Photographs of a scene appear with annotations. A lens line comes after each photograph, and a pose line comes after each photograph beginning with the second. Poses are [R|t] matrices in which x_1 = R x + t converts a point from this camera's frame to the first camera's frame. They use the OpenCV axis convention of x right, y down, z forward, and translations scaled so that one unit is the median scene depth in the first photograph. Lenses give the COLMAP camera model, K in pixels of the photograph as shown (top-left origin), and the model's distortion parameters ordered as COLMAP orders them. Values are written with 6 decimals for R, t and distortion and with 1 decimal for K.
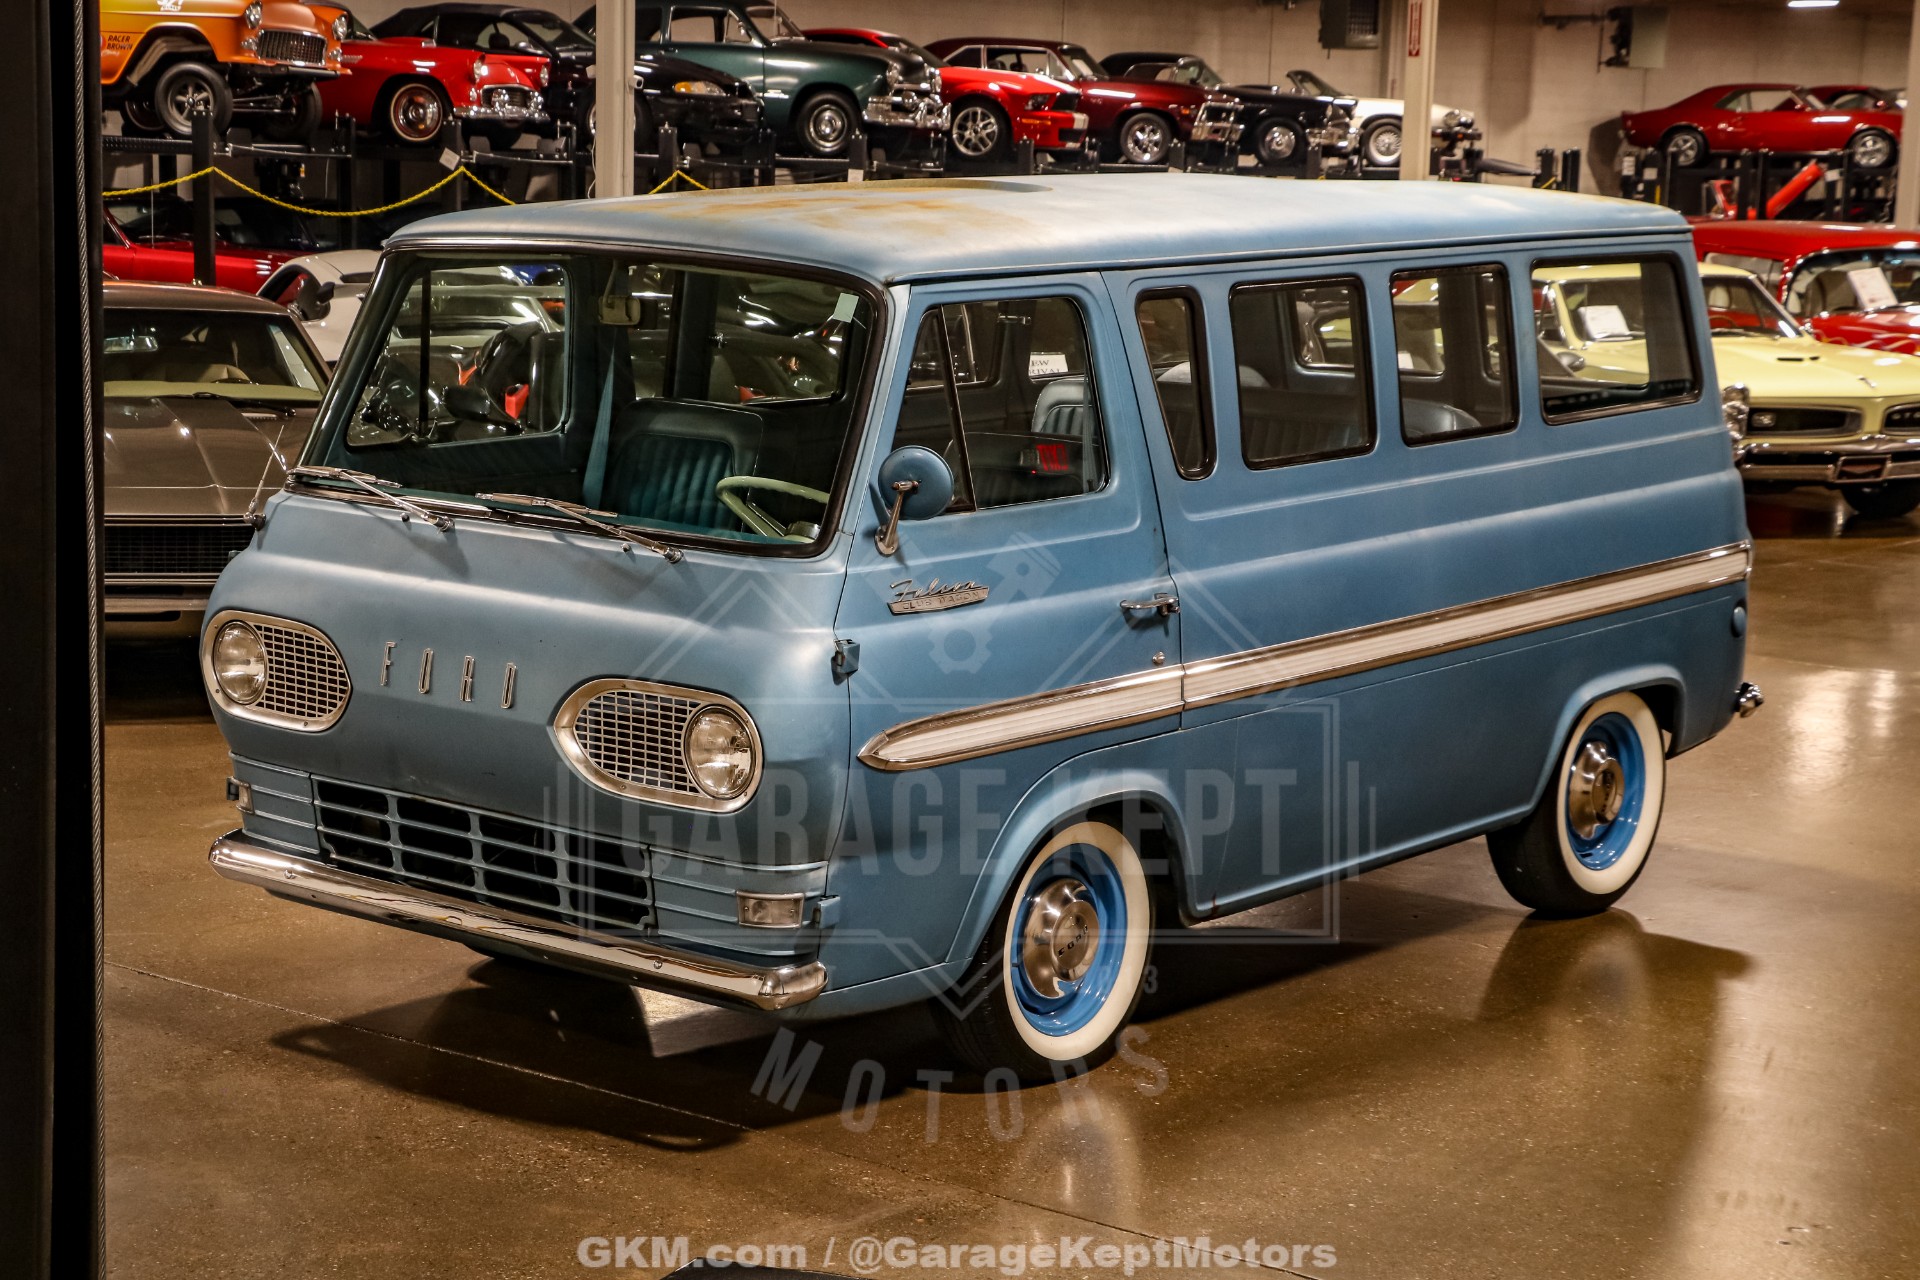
lens RADIAL K [[3377.3, 0, 965.0], [0, 3377.3, 684.3], [0, 0, 1]] dist [0.201866, 0.343490]
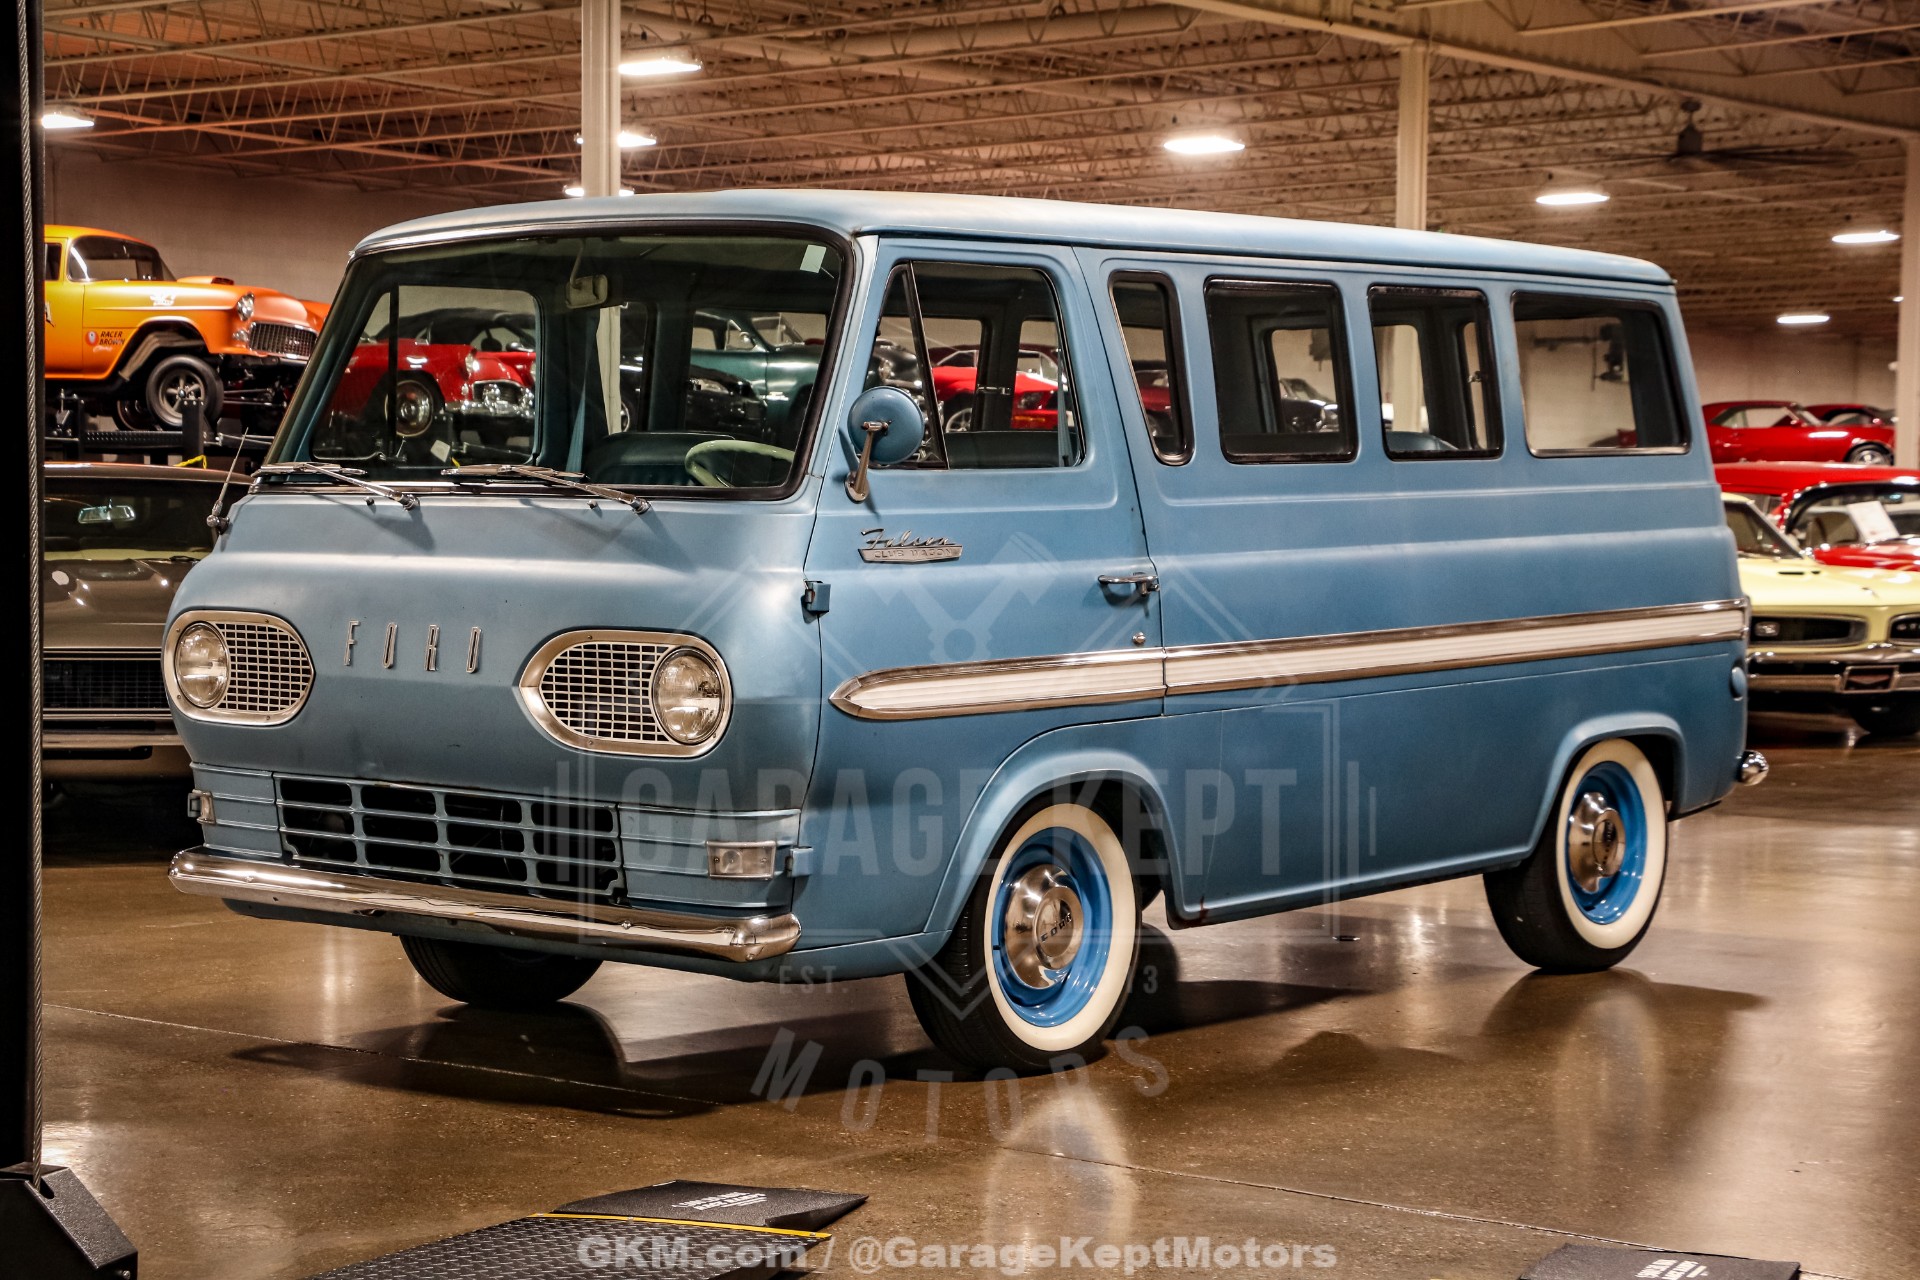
lens RADIAL K [[3444.8, 0, 956.3], [0, 3444.8, 697.3], [0, 0, 1]] dist [0.170870, 0.745939]
pose [[0.999880, -0.015203, -0.003089, 0.006872], [0.014791, 0.994286, -0.105720, 0.108722], [0.004679, 0.105662, 0.994391, 0.008082]]
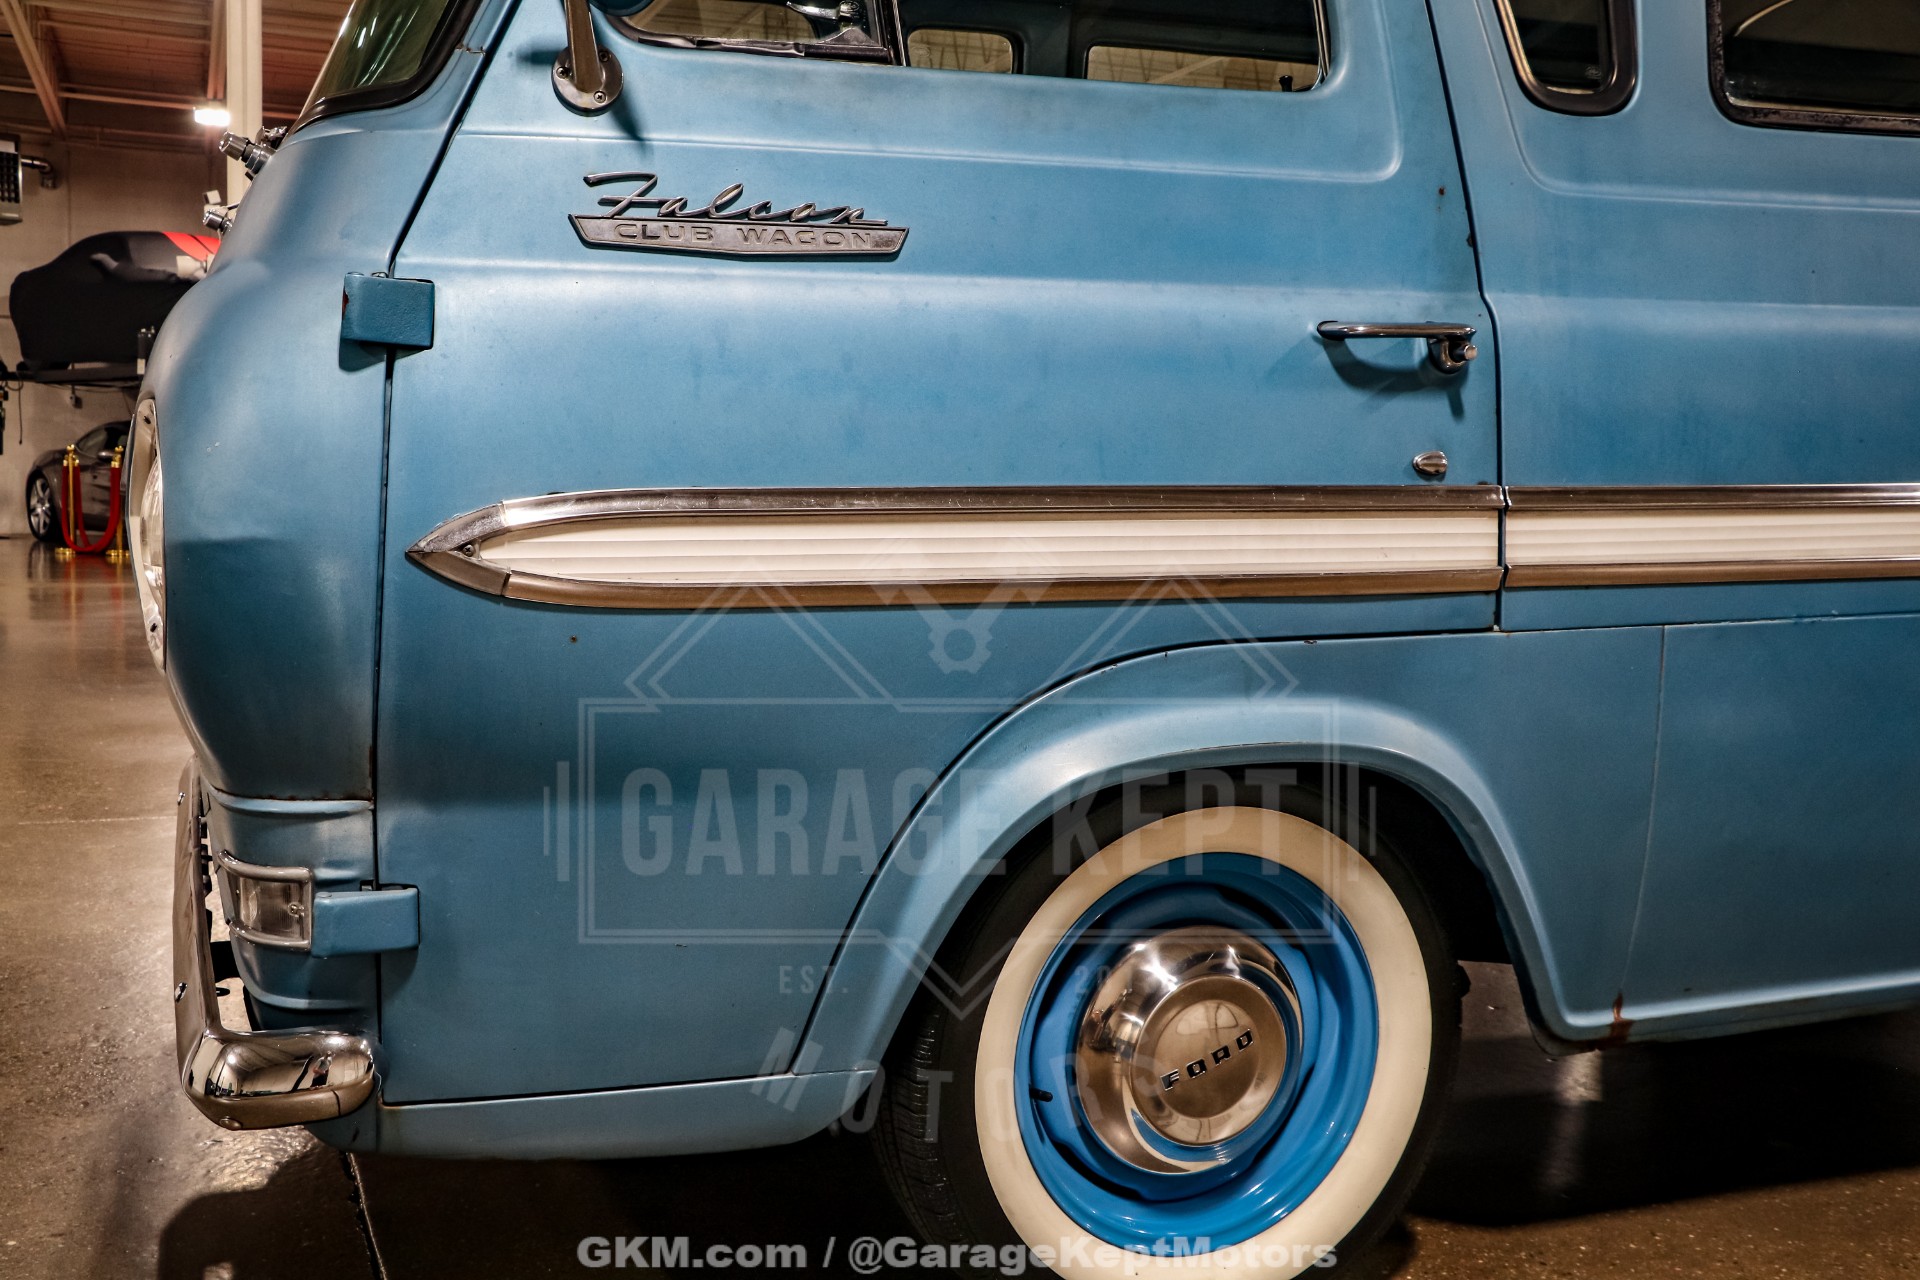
lens RADIAL K [[1923.3, 0, 964.5], [0, 1923.3, 624.8], [0, 0, 1]] dist [-0.009798, 0.001777]
pose [[0.873353, 0.035348, -0.485804, 0.123453], [-0.077969, 0.994648, -0.067797, 0.035160], [0.480807, 0.097089, 0.871435, 0.709859]]
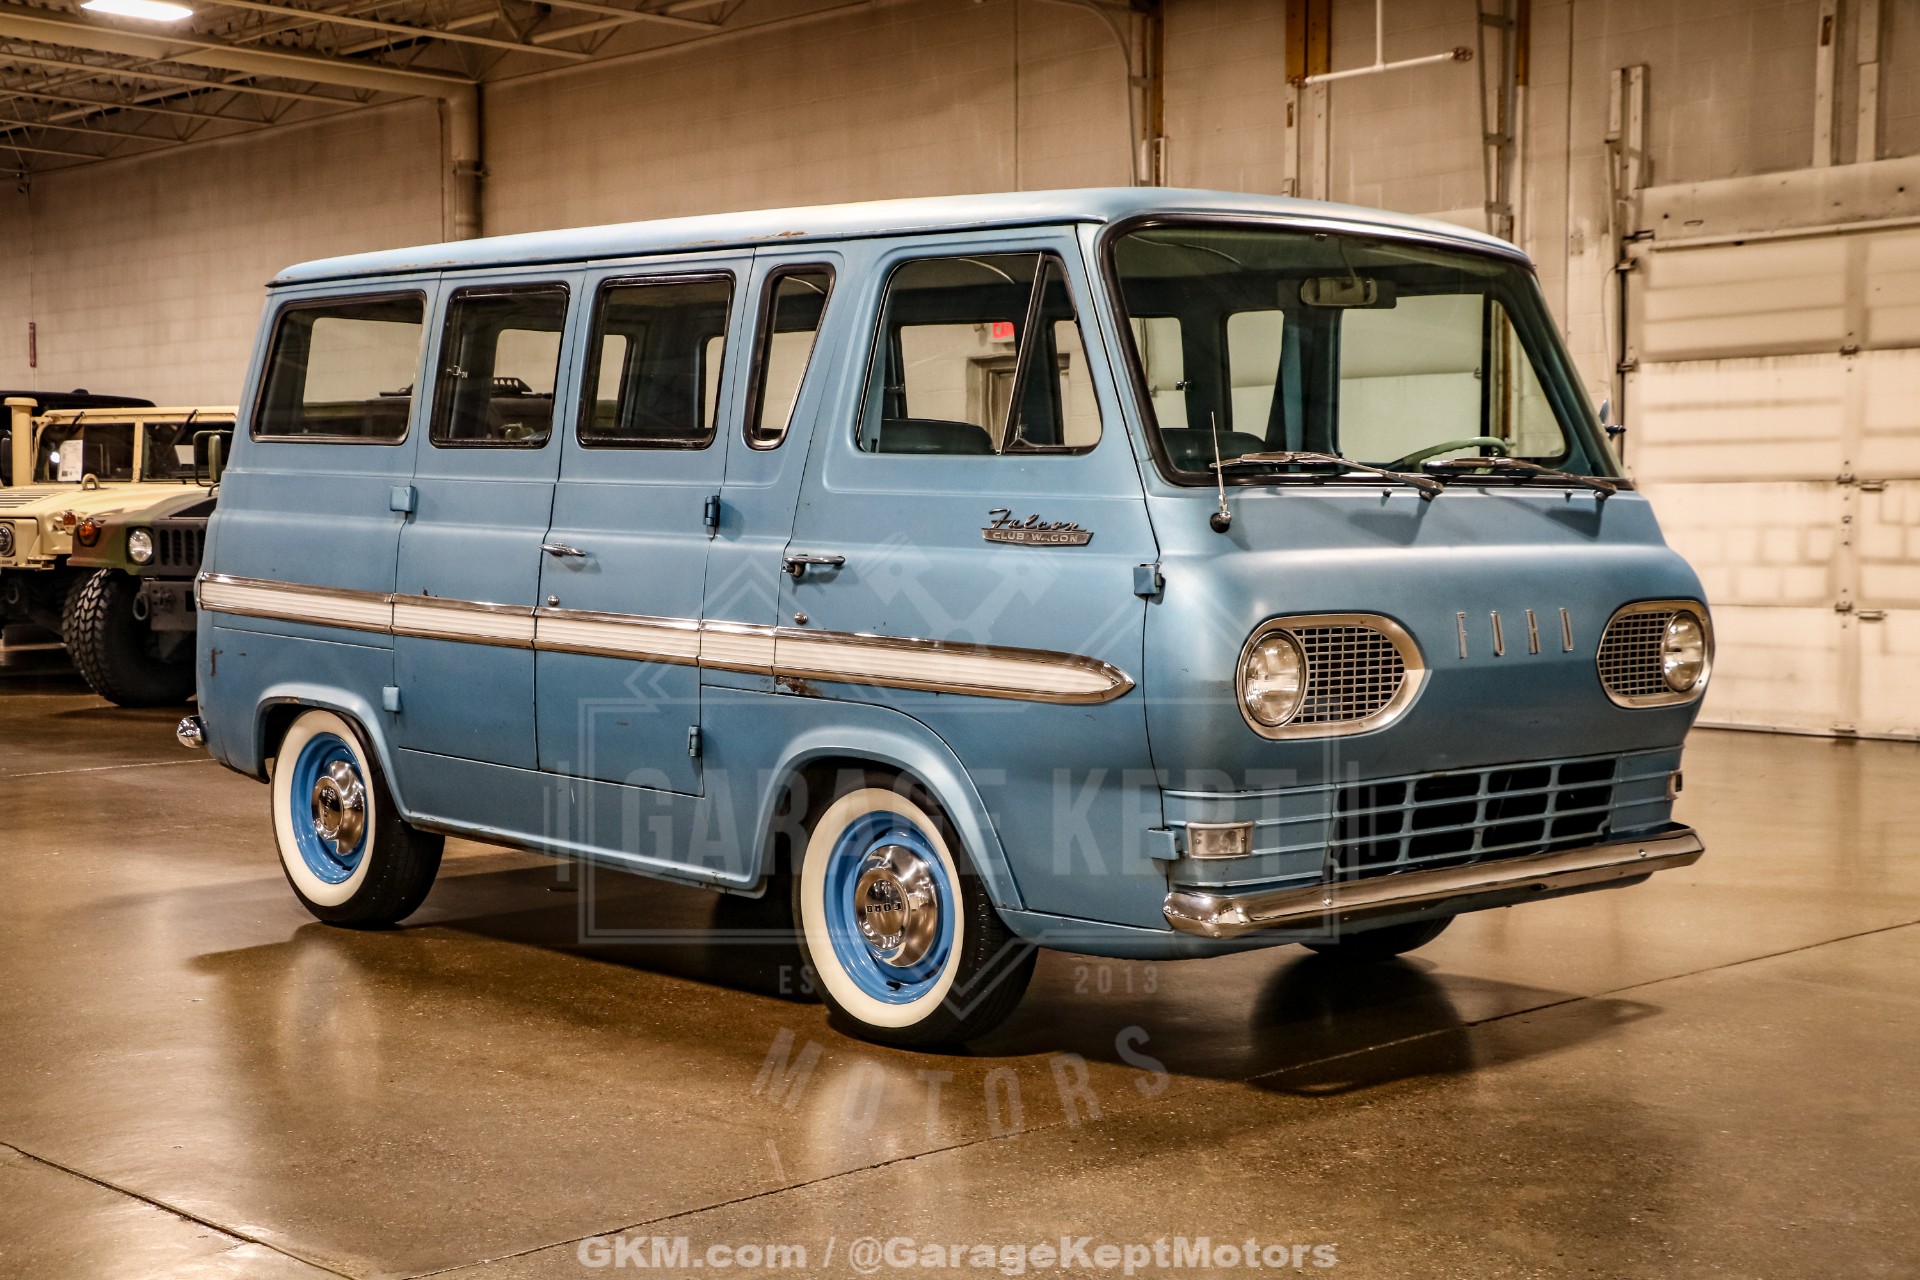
lens RADIAL K [[2624.9, 0, 941.1], [0, 2624.9, 672.9], [0, 0, 1]] dist [0.032116, 0.404801]
pose [[0.129136, -0.088299, 0.987688, -0.865072], [0.164366, 0.984156, 0.066494, -0.064744], [-0.977910, 0.153755, 0.141603, 0.961249]]
